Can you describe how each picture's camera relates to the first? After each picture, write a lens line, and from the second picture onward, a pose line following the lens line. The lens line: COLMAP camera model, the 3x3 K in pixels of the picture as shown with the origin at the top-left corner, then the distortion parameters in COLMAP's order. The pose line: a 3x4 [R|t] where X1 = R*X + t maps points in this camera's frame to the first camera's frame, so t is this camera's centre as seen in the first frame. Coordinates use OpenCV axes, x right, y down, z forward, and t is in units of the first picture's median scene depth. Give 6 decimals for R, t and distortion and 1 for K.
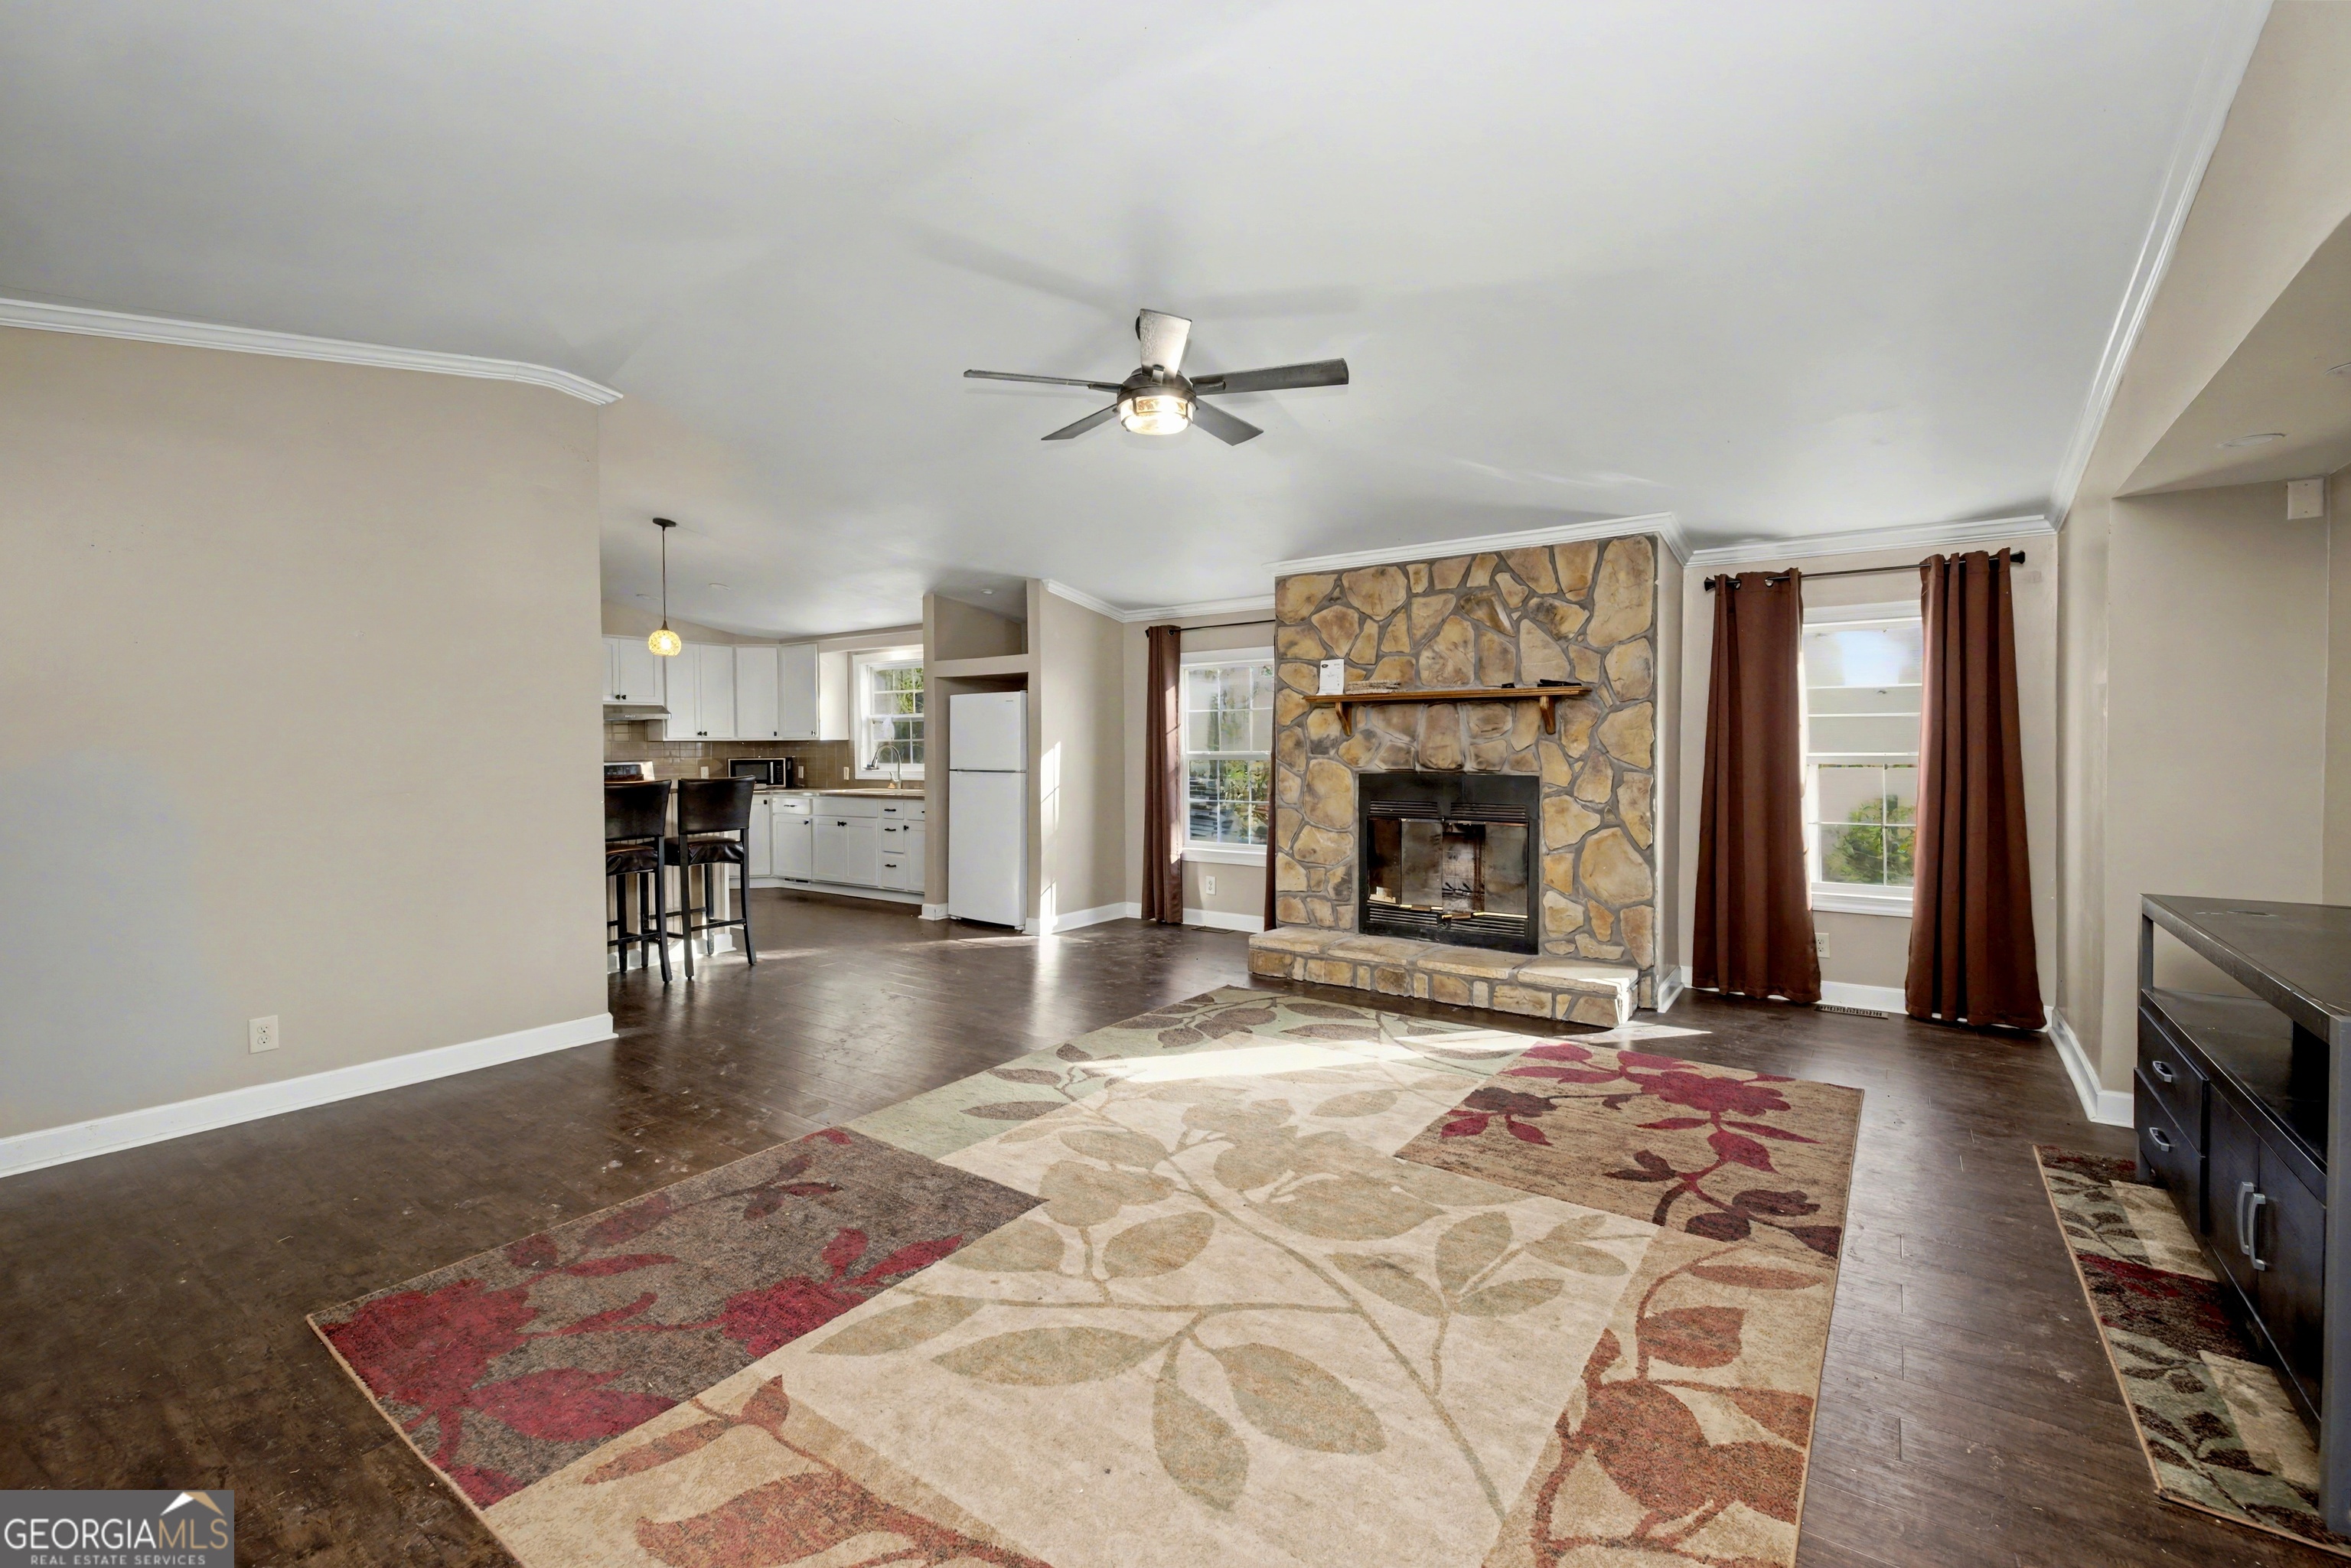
lens RADIAL K [[998.1, 0, 1165.0], [0, 998.1, 769.2], [0, 0, 1]] dist [0.008438, -0.000027]
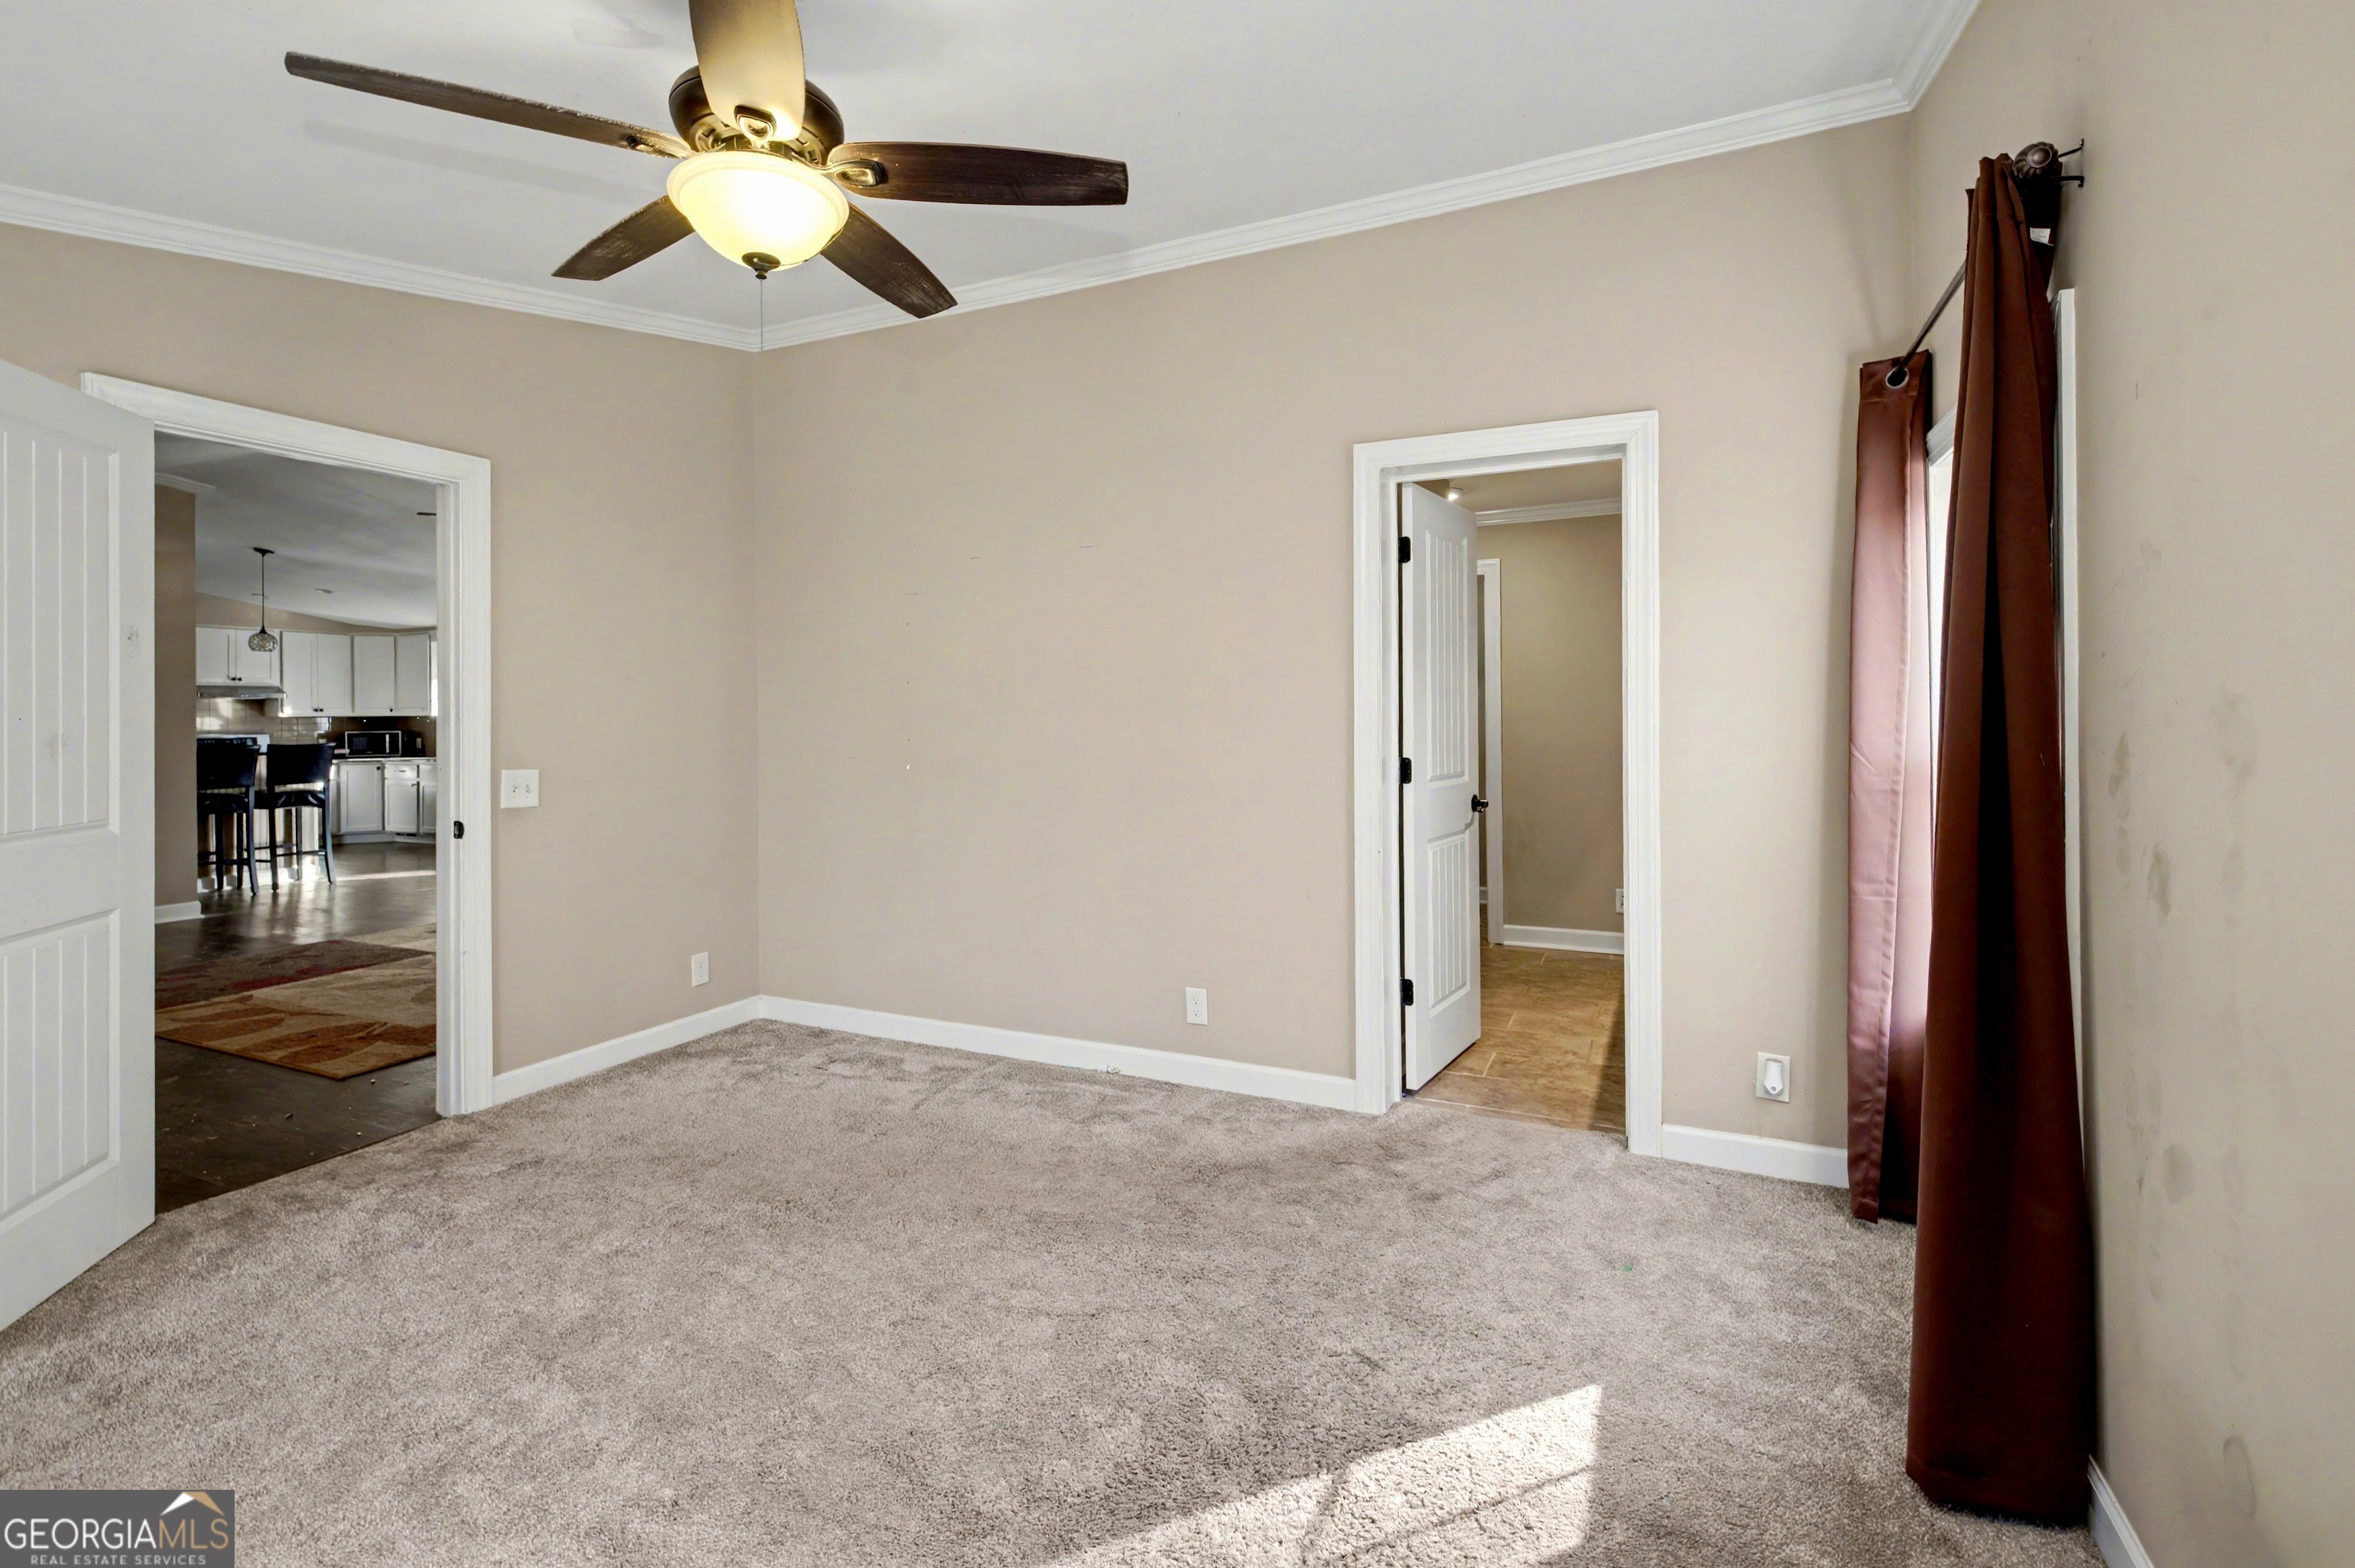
lens RADIAL K [[1058.0, 0, 1179.7], [0, 1058.0, 713.8], [0, 0, 1]] dist [0.002900, 0.000152]
pose [[0.979164, -0.001070, 0.203068, 0.462269], [0.007203, 0.999540, -0.029466, 0.020571], [-0.202943, 0.030315, 0.978721, -0.704619]]
